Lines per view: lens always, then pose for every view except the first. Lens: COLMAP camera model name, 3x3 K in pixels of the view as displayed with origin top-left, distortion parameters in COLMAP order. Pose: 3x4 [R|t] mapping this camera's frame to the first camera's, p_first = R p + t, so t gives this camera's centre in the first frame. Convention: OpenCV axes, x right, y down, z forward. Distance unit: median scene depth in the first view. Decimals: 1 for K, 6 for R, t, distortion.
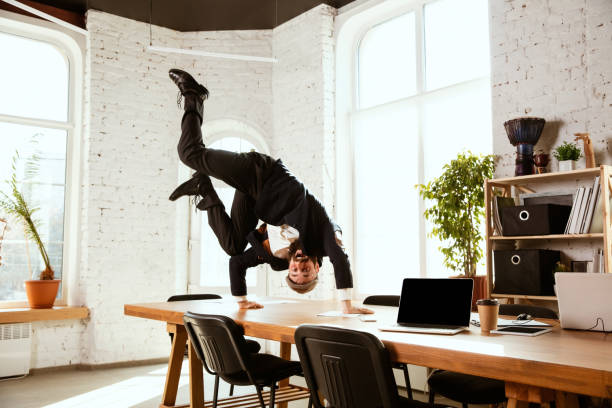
lens RADIAL K [[600.7, 0, 306.0], [0, 600.7, 204.0], [0, 0, 1]] dist [-0.021014, 0.110922]
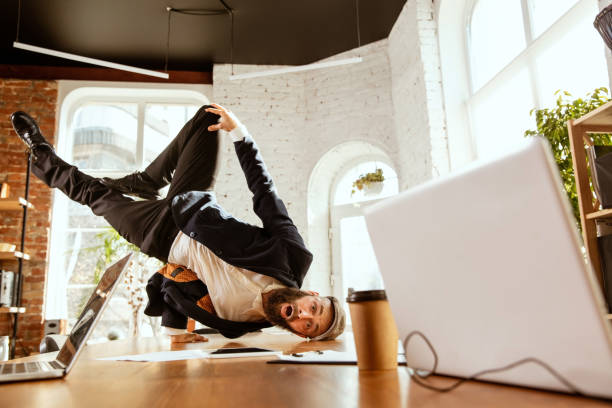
lens RADIAL K [[529.1, 0, 306.0], [0, 529.1, 204.0], [0, 0, 1]] dist [-0.024978, 0.014856]
pose [[0.862544, -0.131395, -0.488624, 0.238951], [0.077669, 0.988631, -0.128745, 0.065951], [0.499985, 0.073098, 0.862943, 0.315703]]
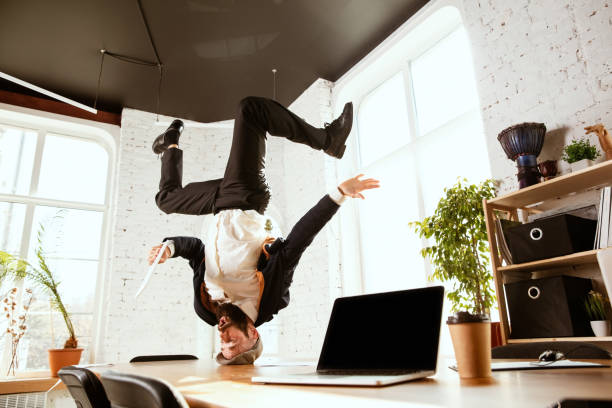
lens RADIAL K [[456.4, 0, 306.0], [0, 456.4, 204.0], [0, 0, 1]] dist [-0.082008, 0.077477]
pose [[0.989233, -0.073743, -0.126410, 0.098907], [0.046558, 0.977470, -0.205874, 0.062361], [0.138744, 0.197772, 0.970380, 0.263564]]
